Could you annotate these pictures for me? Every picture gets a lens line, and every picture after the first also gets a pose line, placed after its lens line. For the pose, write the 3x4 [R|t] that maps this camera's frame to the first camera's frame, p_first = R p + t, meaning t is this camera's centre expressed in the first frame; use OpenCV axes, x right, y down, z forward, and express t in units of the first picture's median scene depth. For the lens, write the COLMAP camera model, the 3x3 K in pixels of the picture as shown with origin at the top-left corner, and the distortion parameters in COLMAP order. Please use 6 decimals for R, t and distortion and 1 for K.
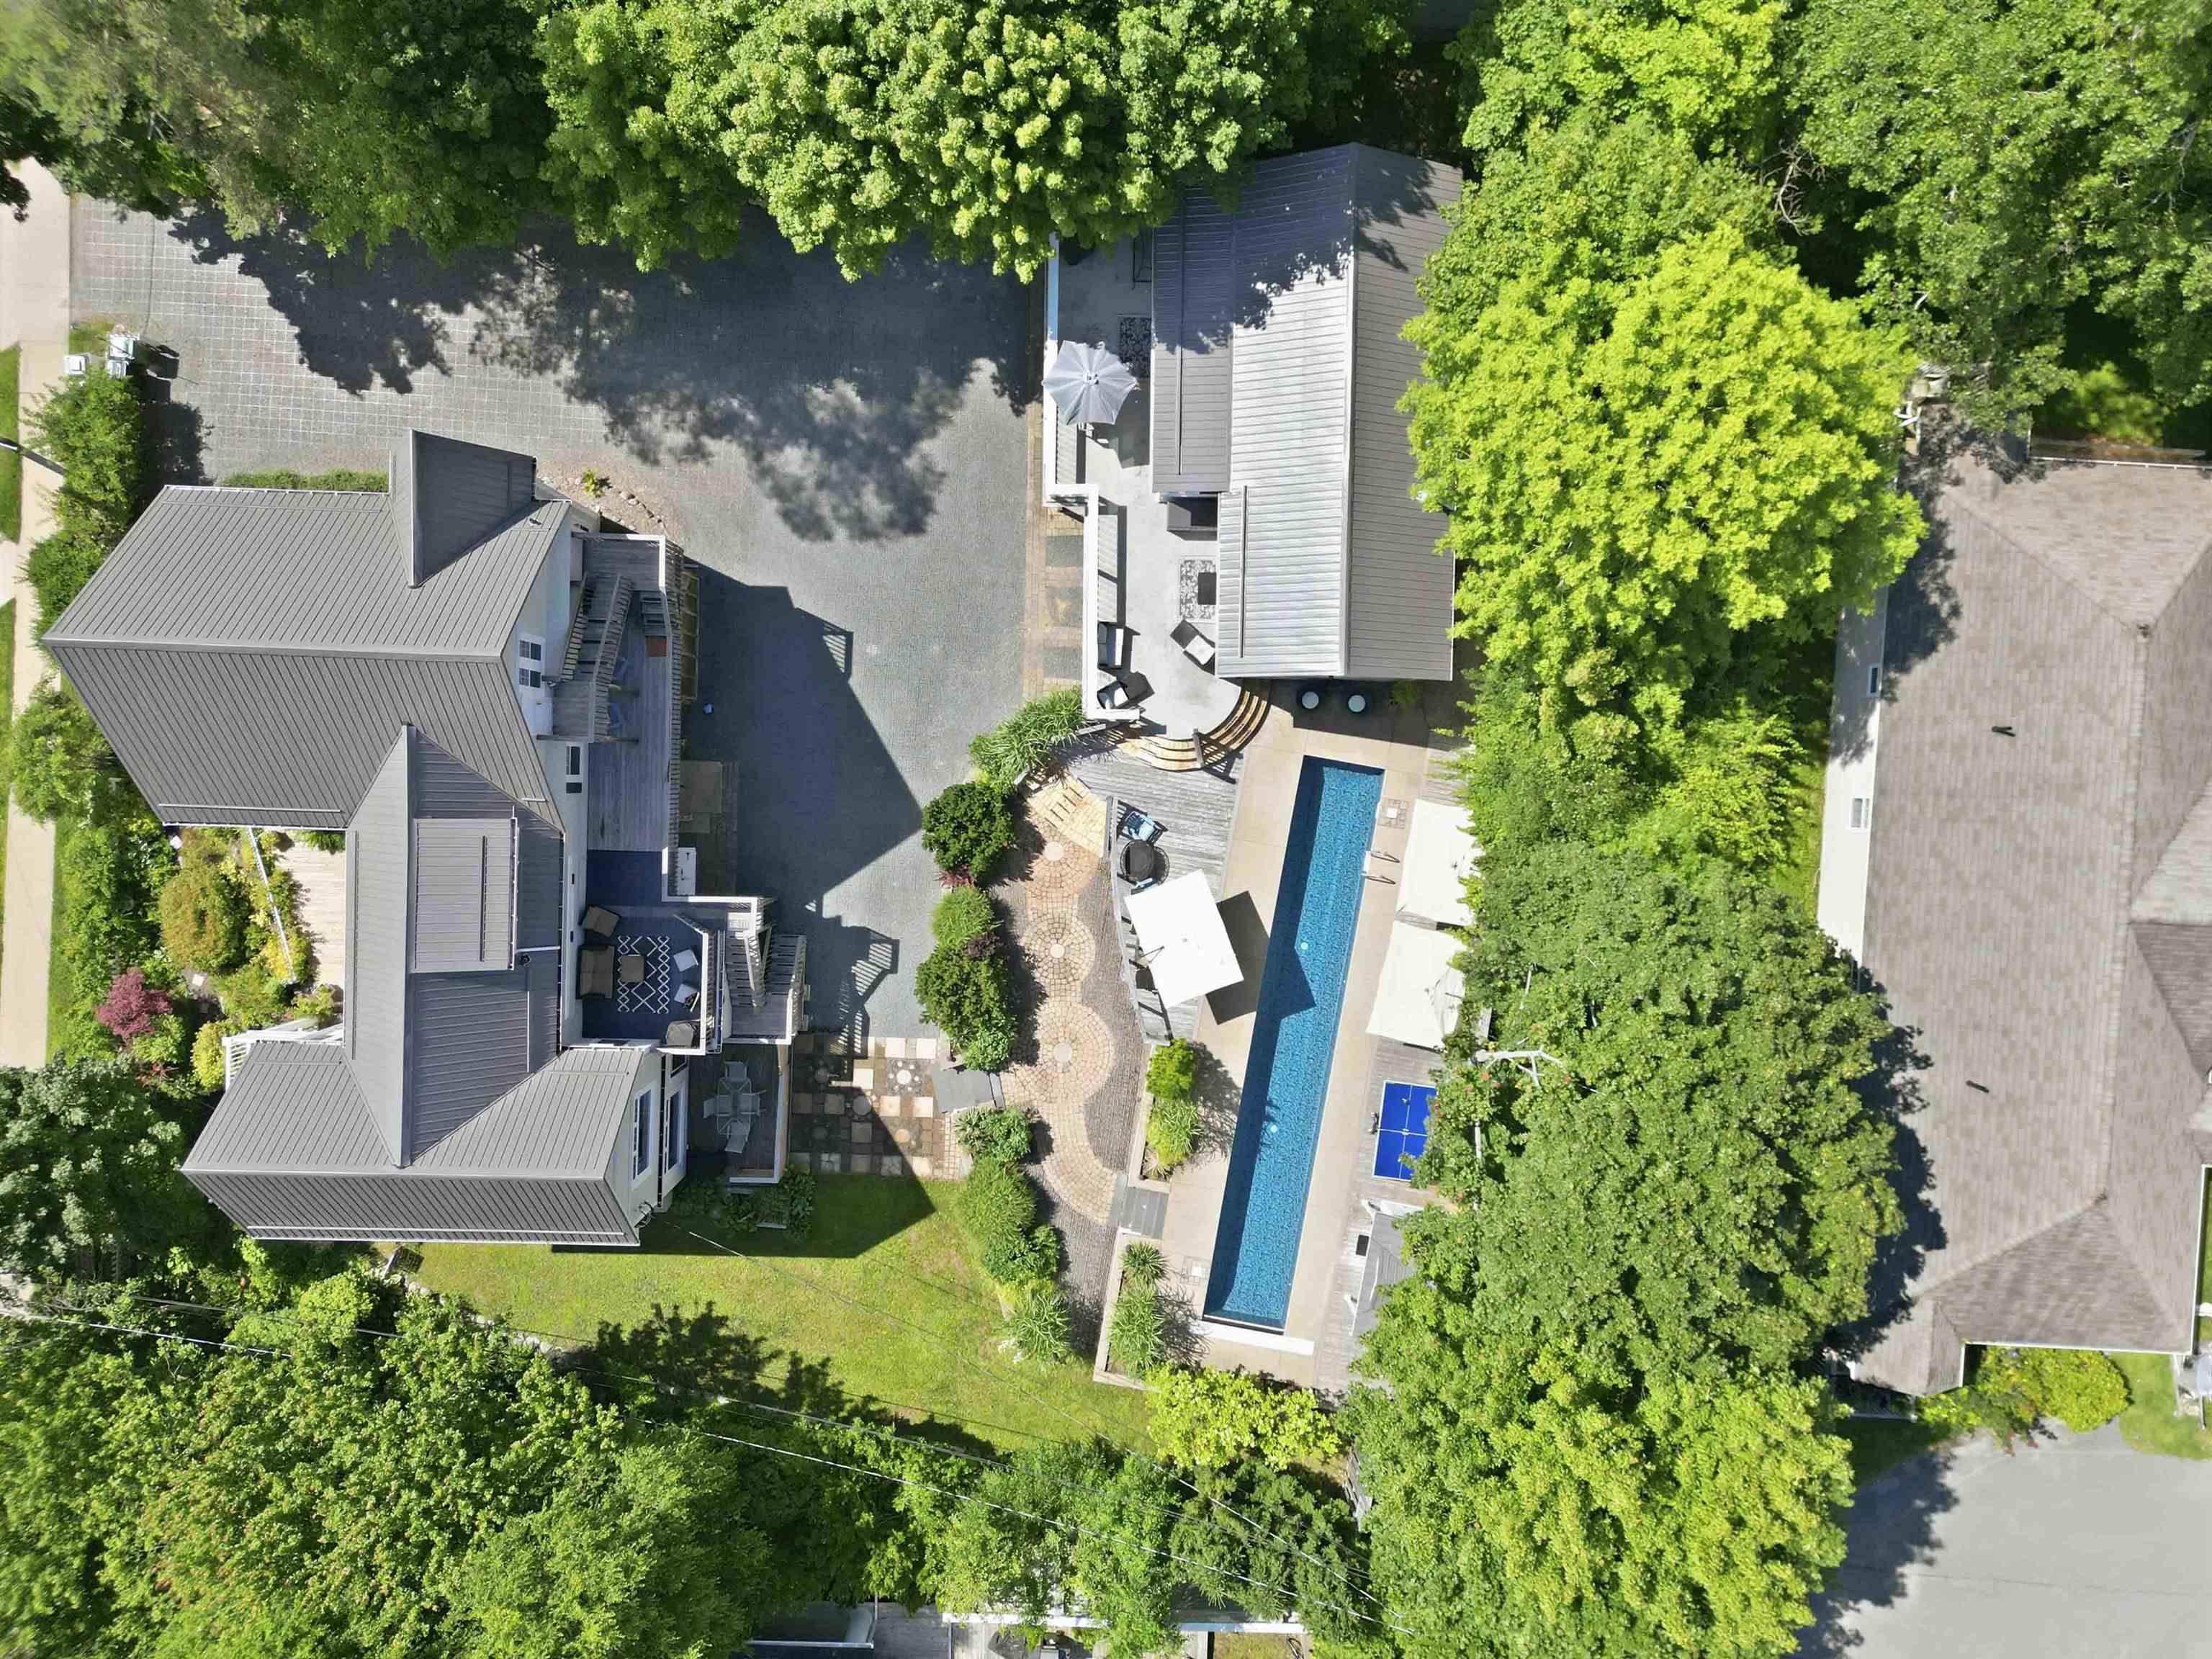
lens RADIAL K [[1545.2, 0, 1095.9], [0, 1545.2, 834.3], [0, 0, 1]] dist [0.074049, -0.068064]
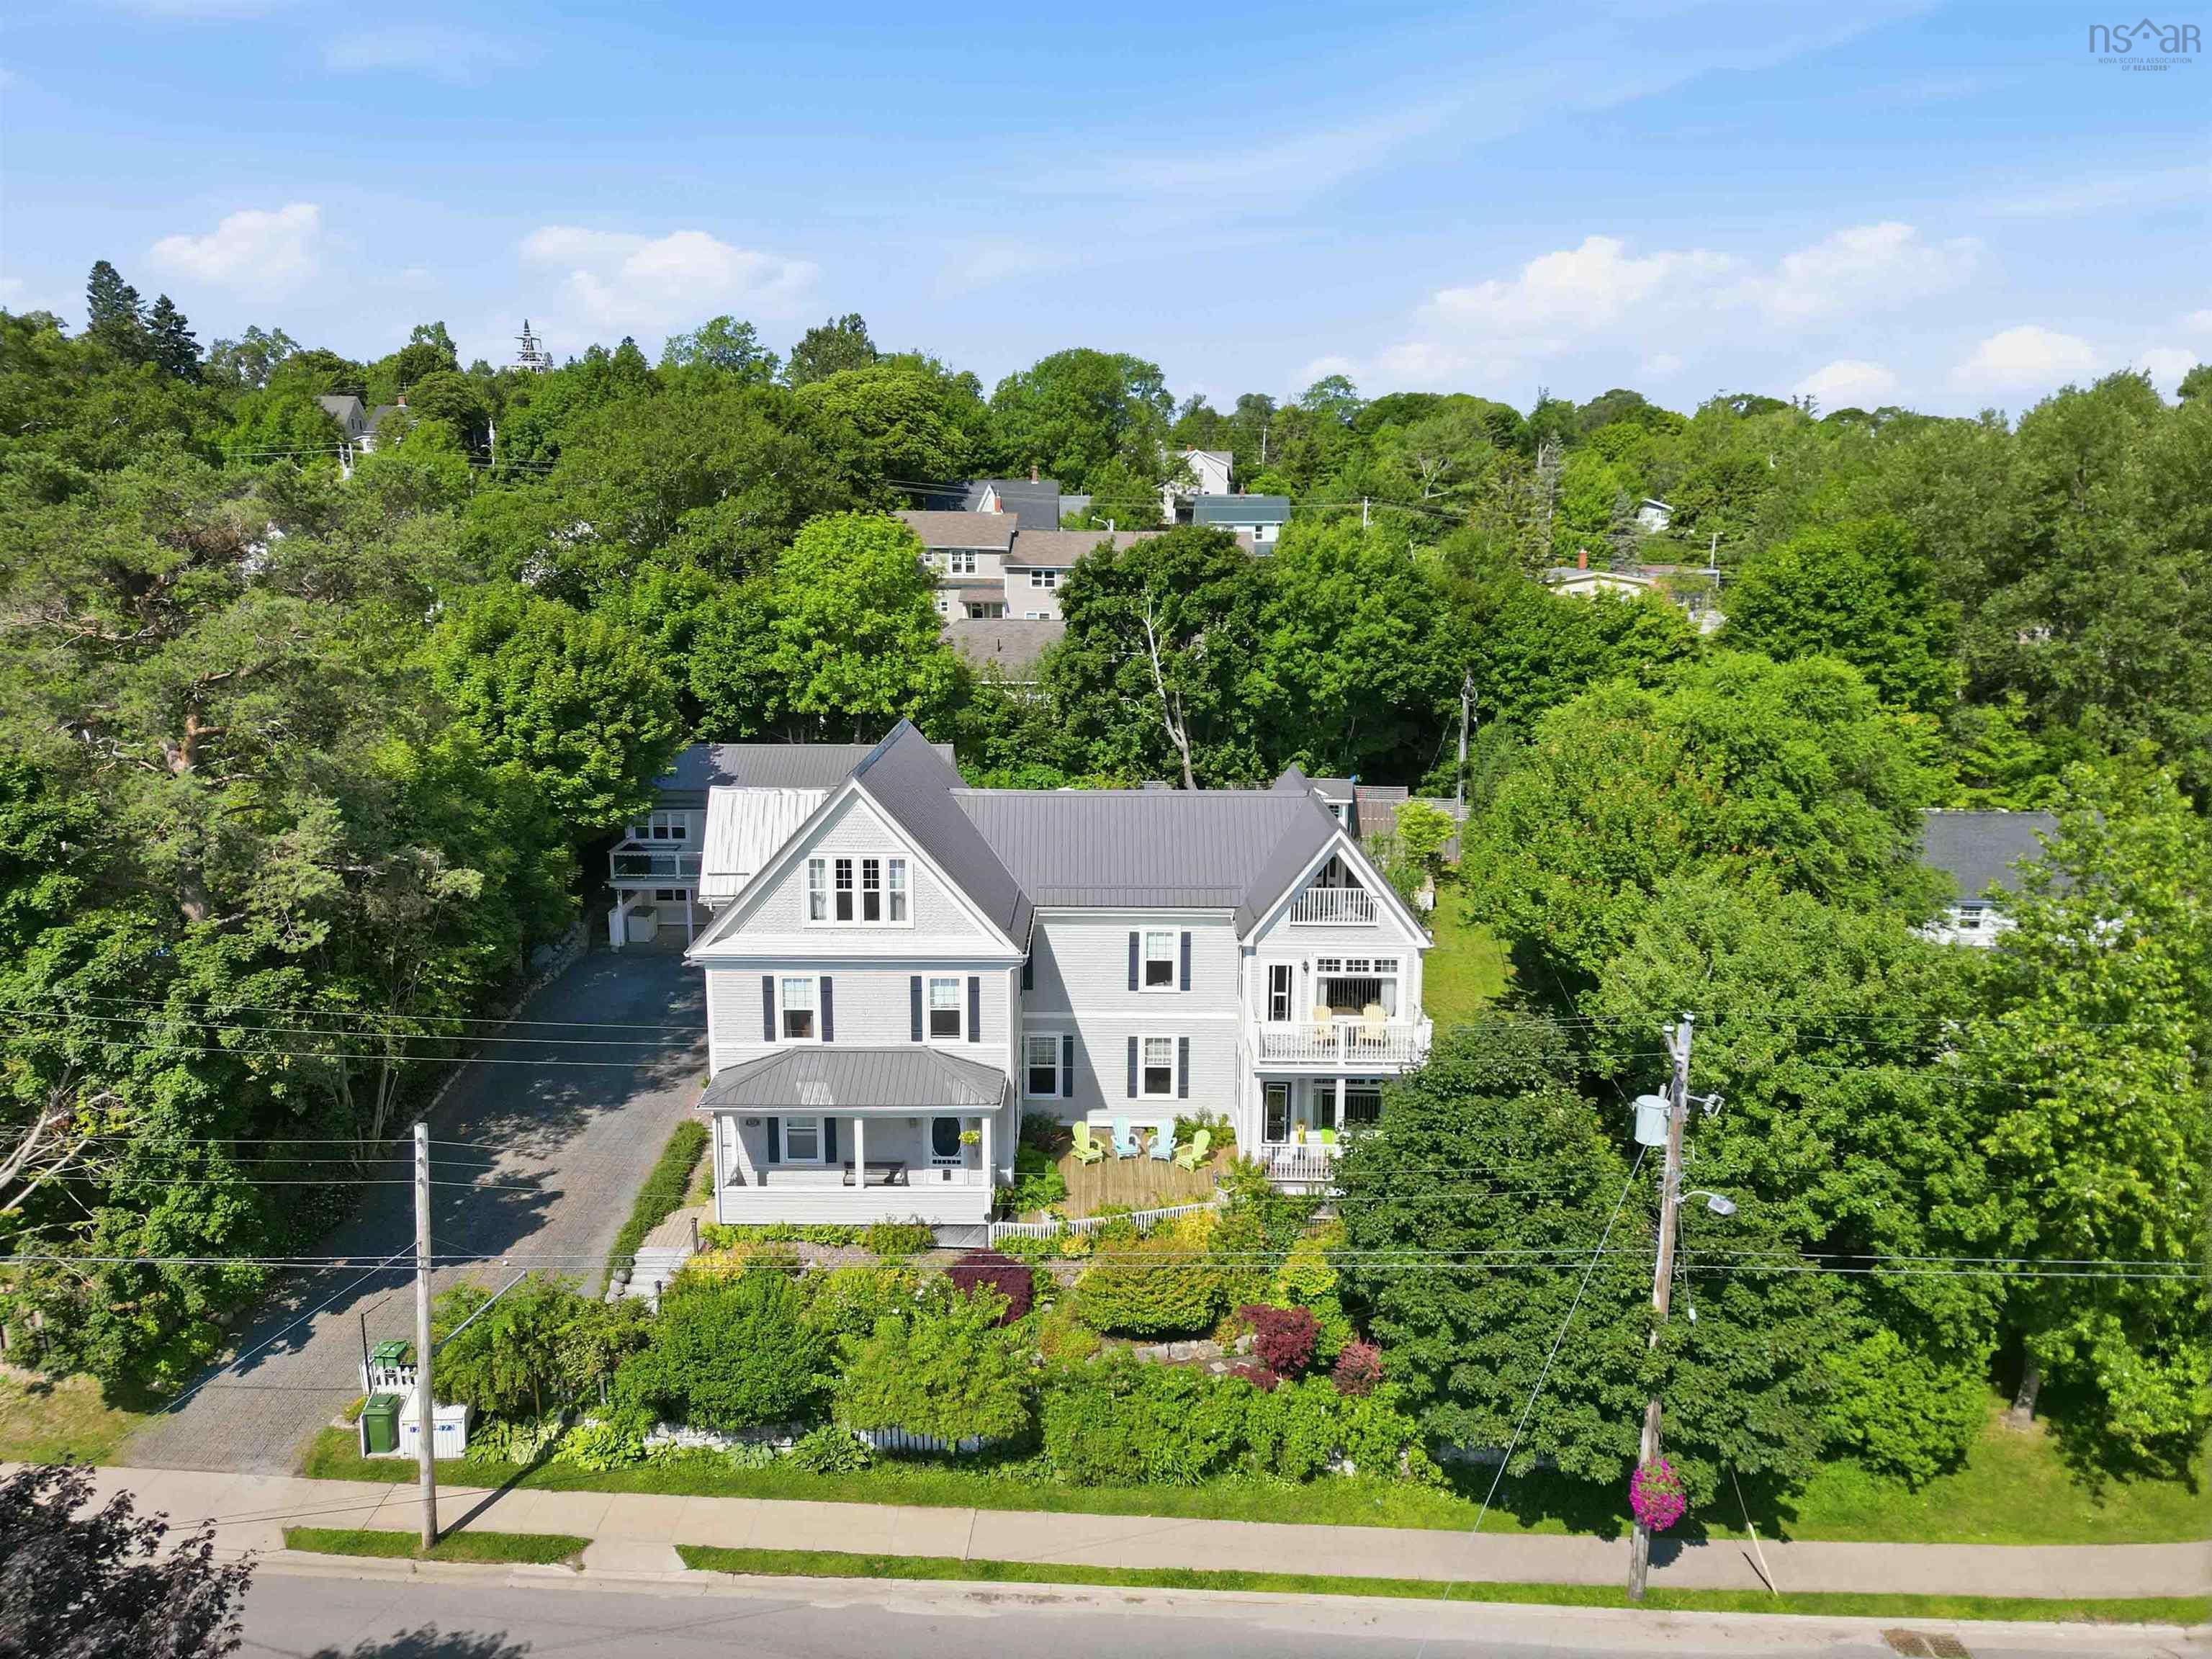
lens RADIAL K [[1545.2, 0, 1097.9], [0, 1545.2, 839.7], [0, 0, 1]] dist [0.074049, -0.068064]
pose [[-0.026994, -0.216861, 0.975829, -1.365659], [0.999313, -0.030664, 0.020829, 0.018031], [0.025406, 0.975721, 0.217539, 0.644238]]
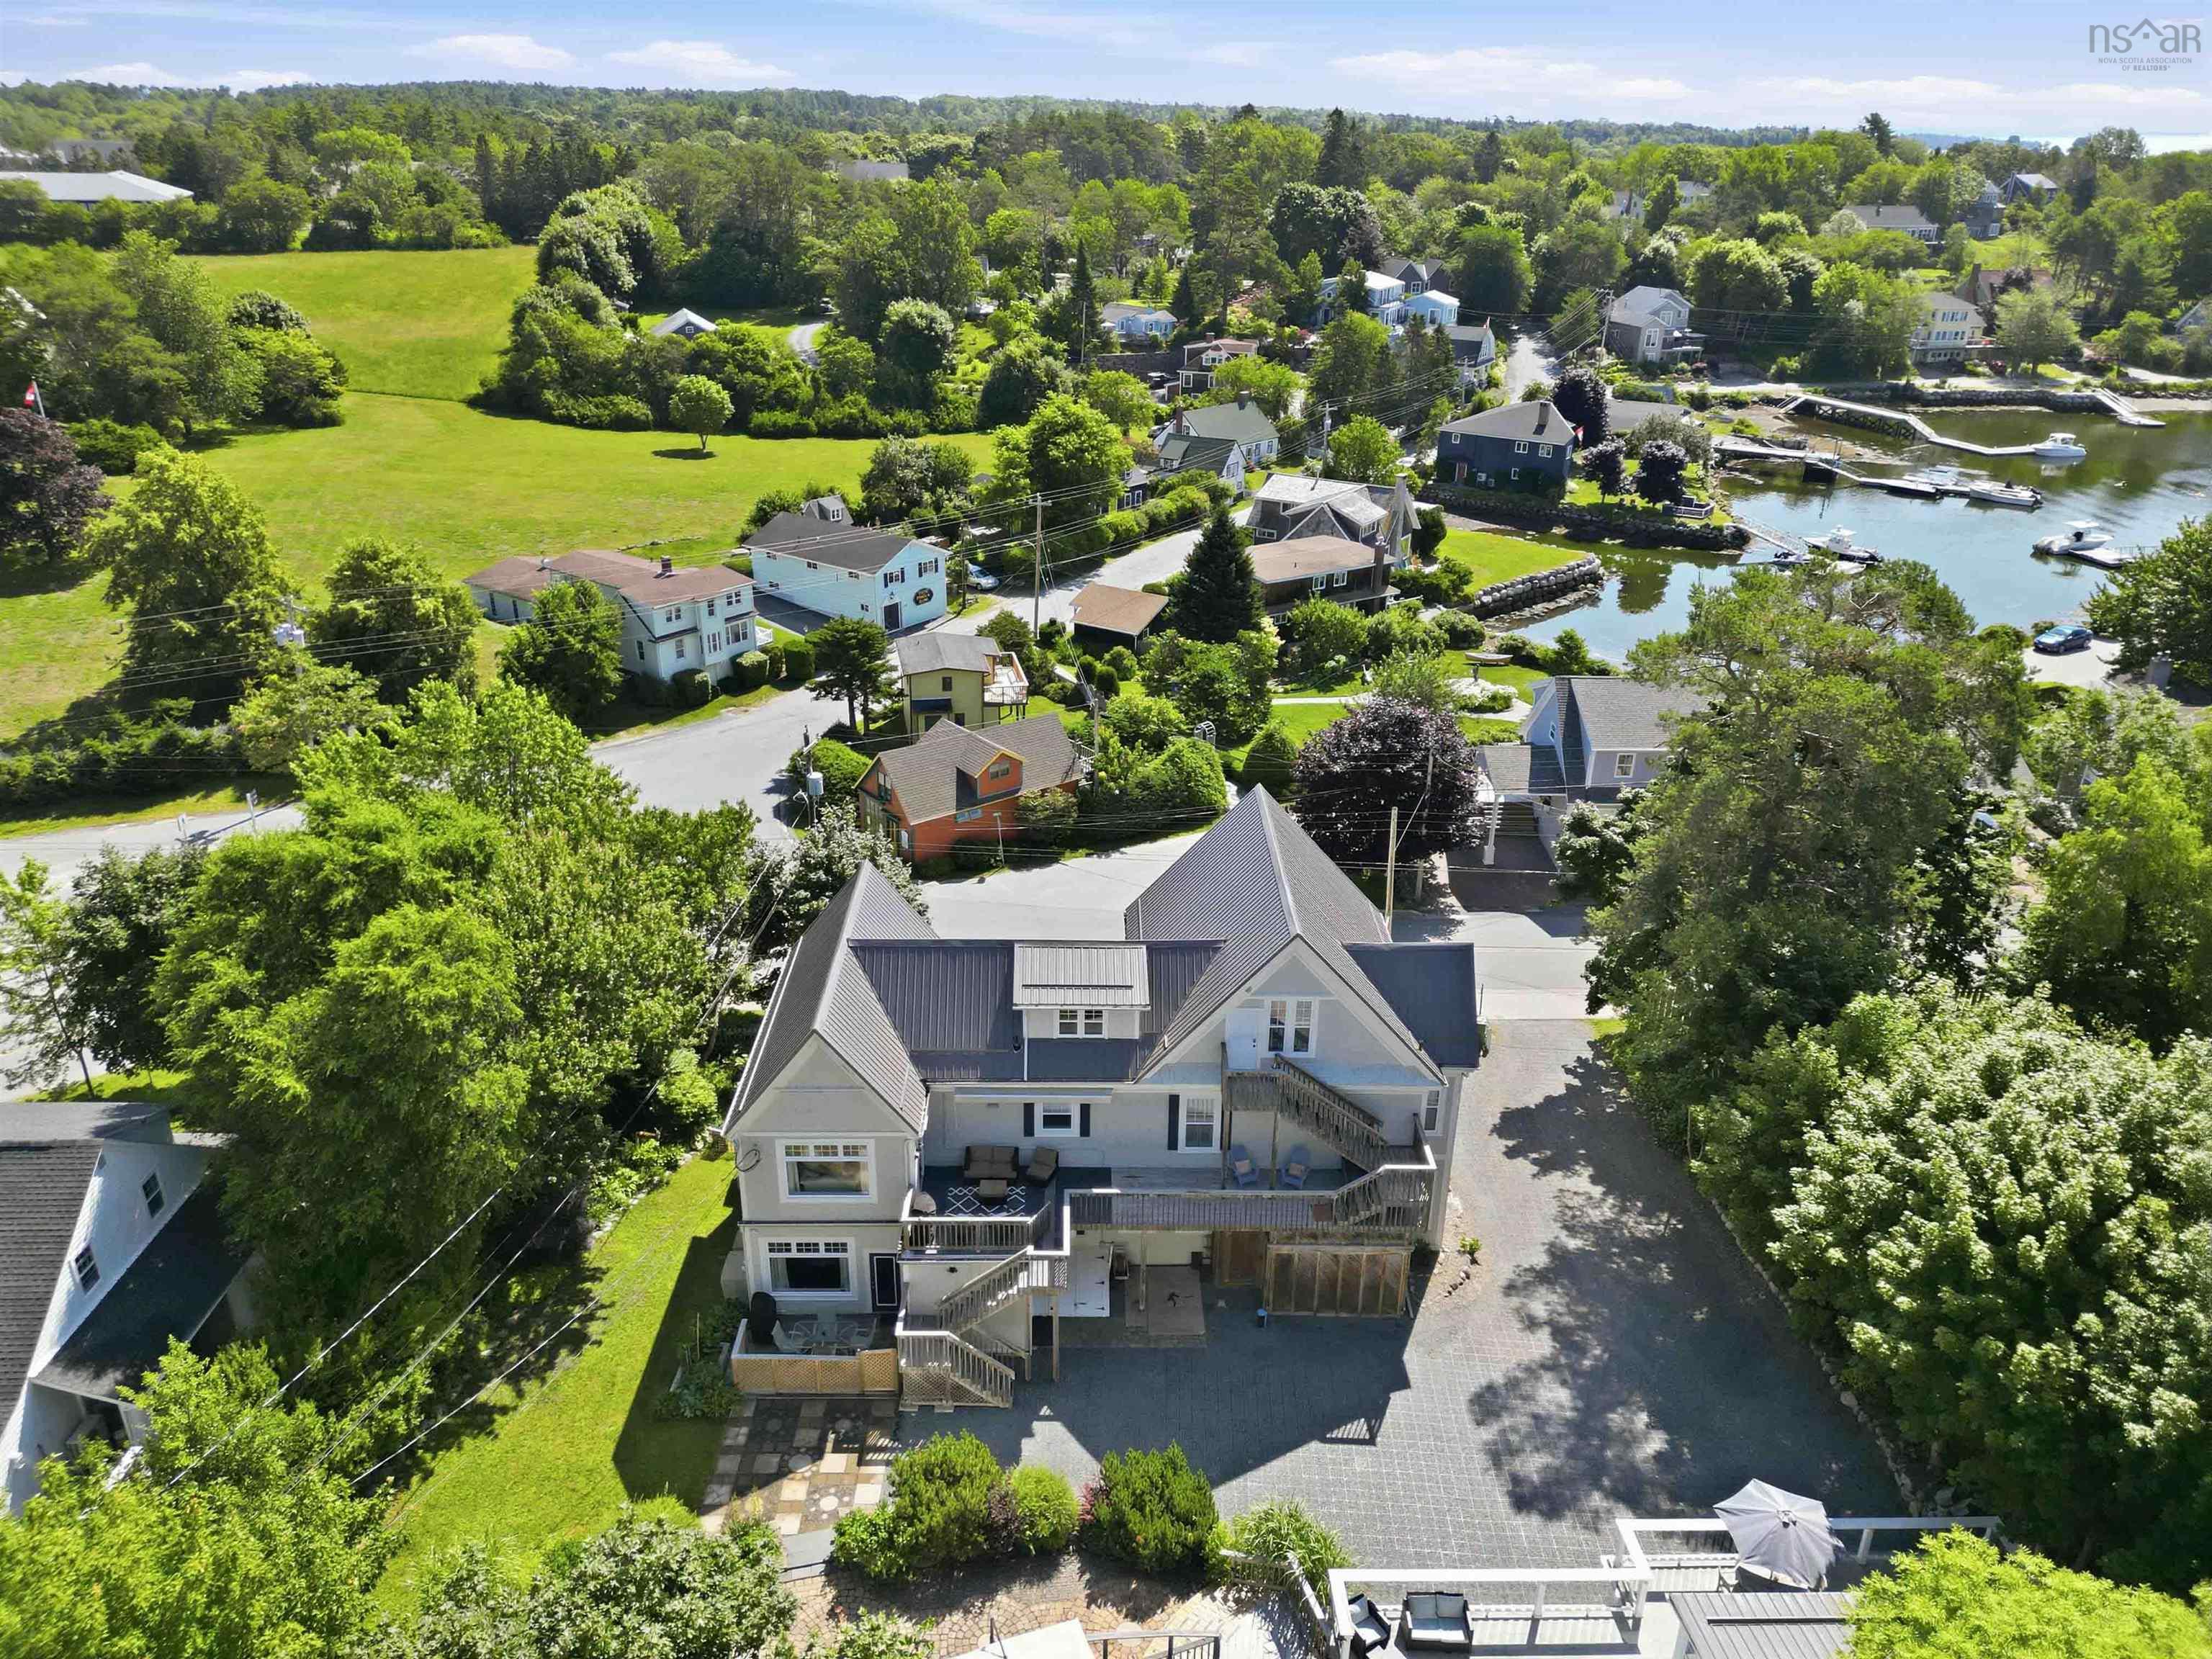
lens RADIAL K [[1545.2, 0, 1096.8], [0, 1545.2, 823.9], [0, 0, 1]] dist [0.074049, -0.068064]
pose [[0.035188, 0.401672, -0.915107, 0.491131], [-0.998494, -0.024431, -0.049119, 0.071512], [-0.042087, 0.915458, 0.400207, 0.377982]]
